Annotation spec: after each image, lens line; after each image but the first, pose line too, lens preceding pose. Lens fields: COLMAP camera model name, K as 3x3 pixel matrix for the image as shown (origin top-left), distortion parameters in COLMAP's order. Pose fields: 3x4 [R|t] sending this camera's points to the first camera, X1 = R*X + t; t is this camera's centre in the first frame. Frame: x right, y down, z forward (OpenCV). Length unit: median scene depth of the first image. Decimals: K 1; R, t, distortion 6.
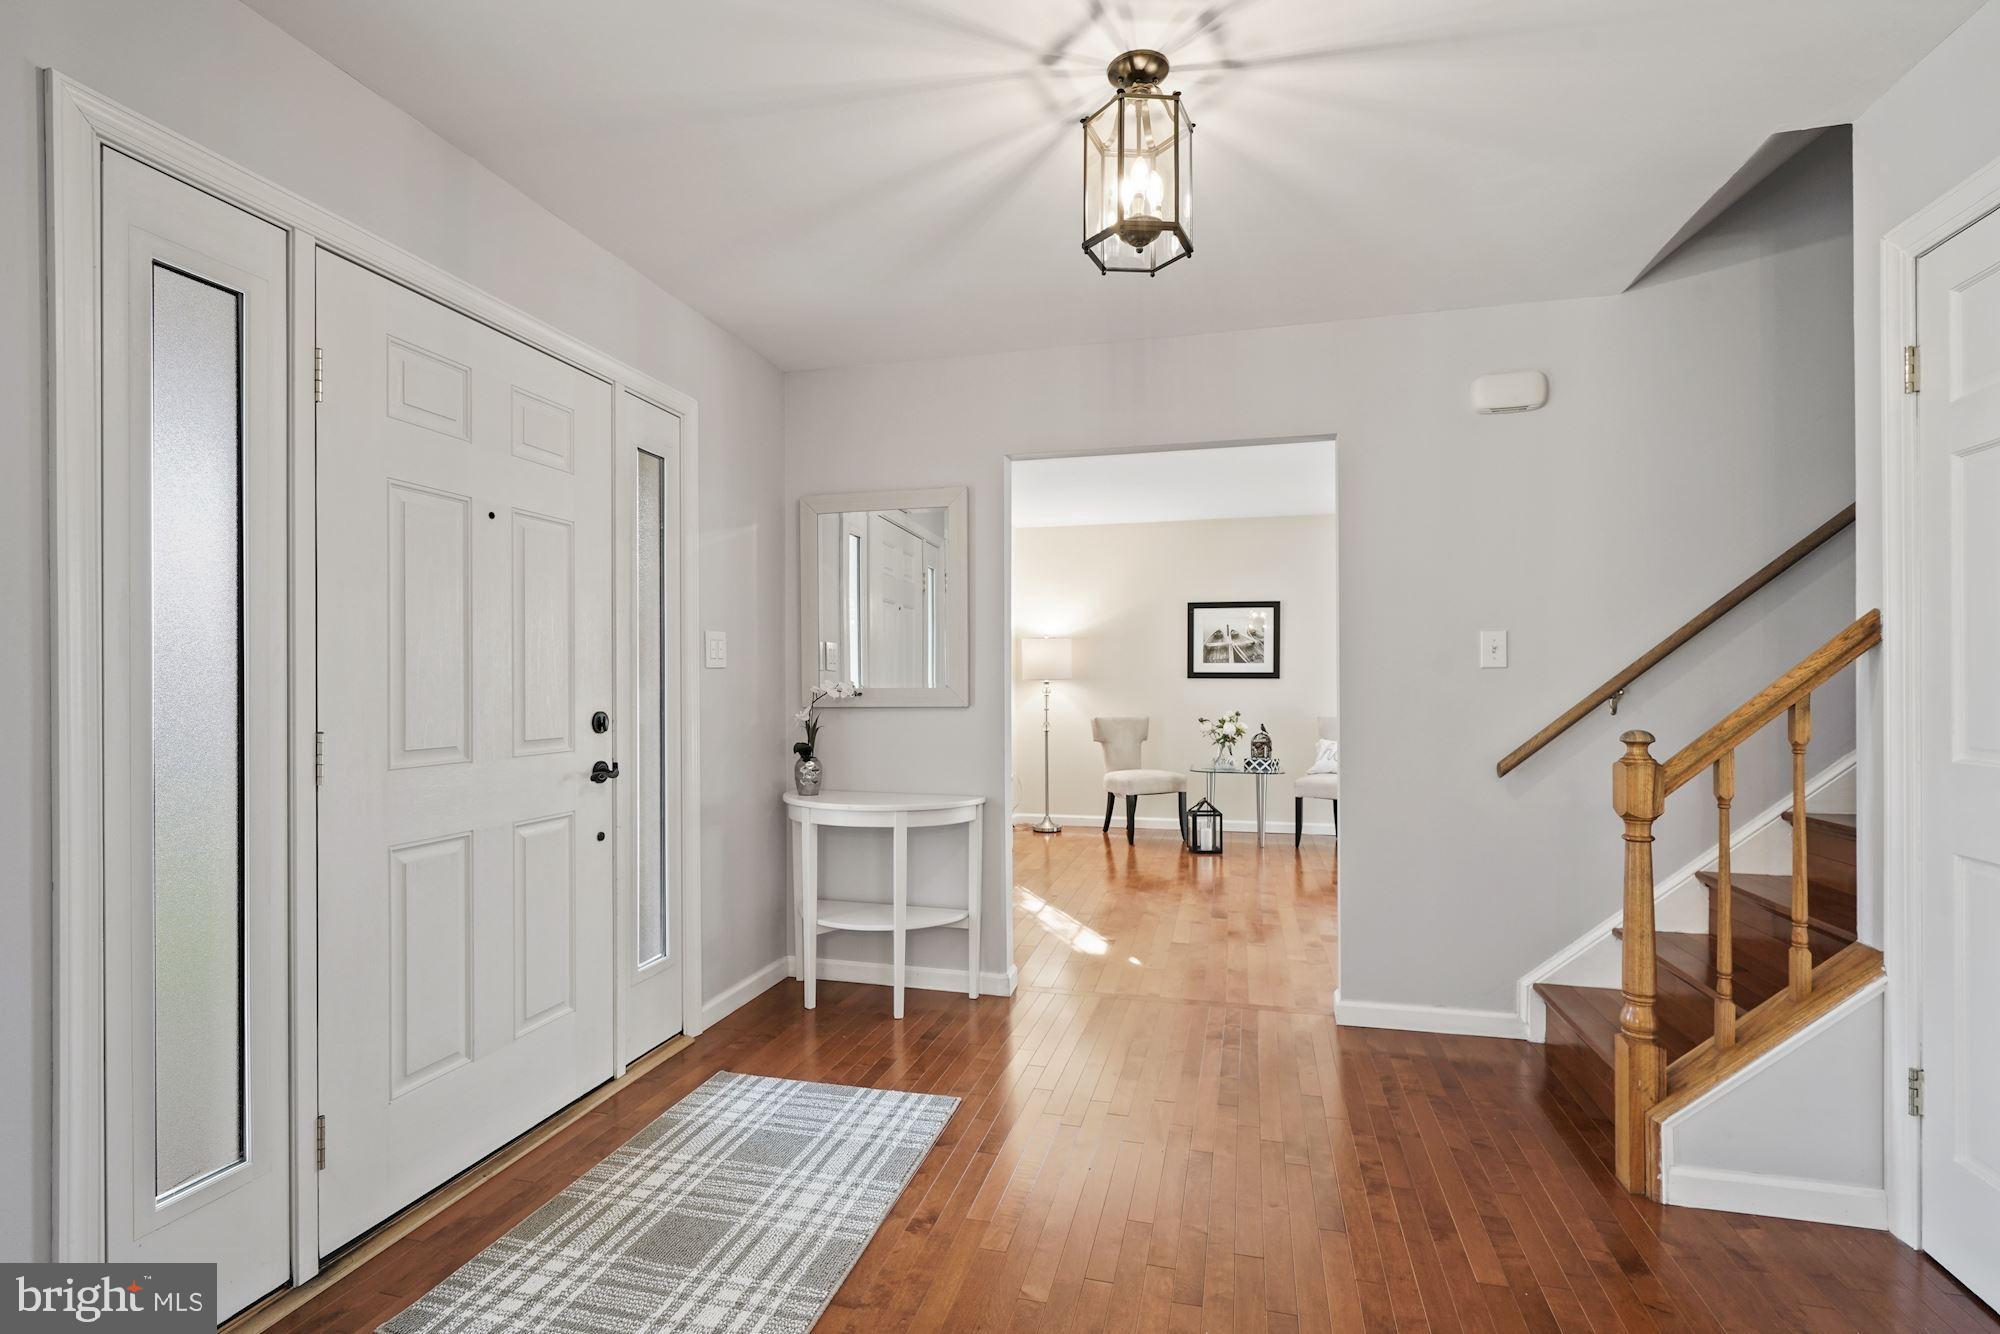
lens RADIAL K [[935.2, 0, 1004.2], [0, 935.2, 687.9], [0, 0, 1]] dist [-0.004008, -0.000031]
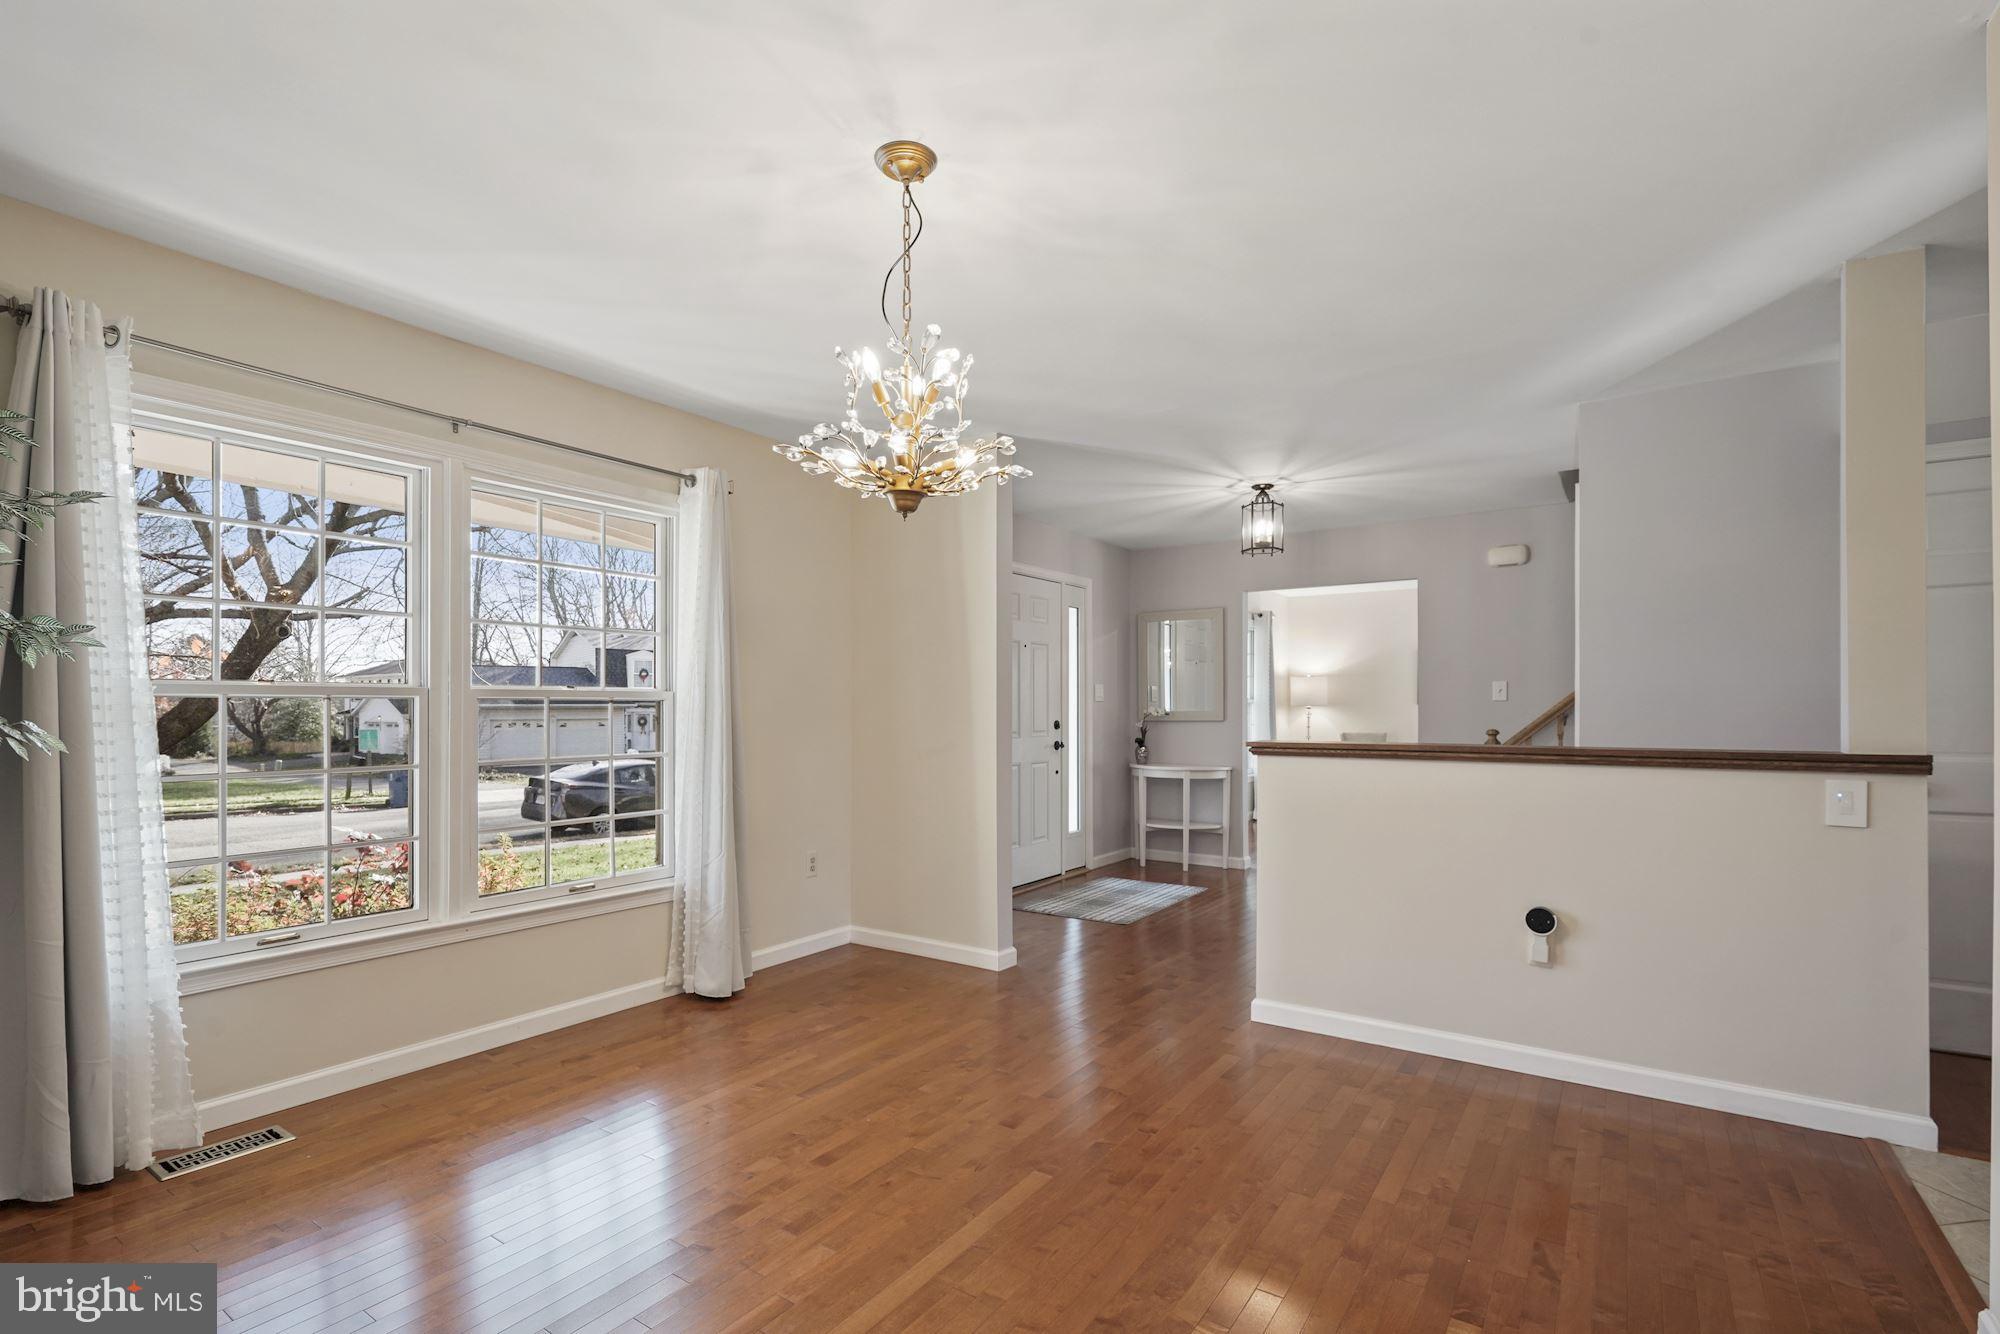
lens RADIAL K [[935.2, 0, 1004.2], [0, 935.2, 707.7], [0, 0, 1]] dist [-0.004008, -0.000031]
pose [[0.938708, 0.001740, -0.344708, 0.207883], [-0.002651, 0.999994, -0.002172, -0.001596], [0.344703, 0.002953, 0.938707, -1.002892]]
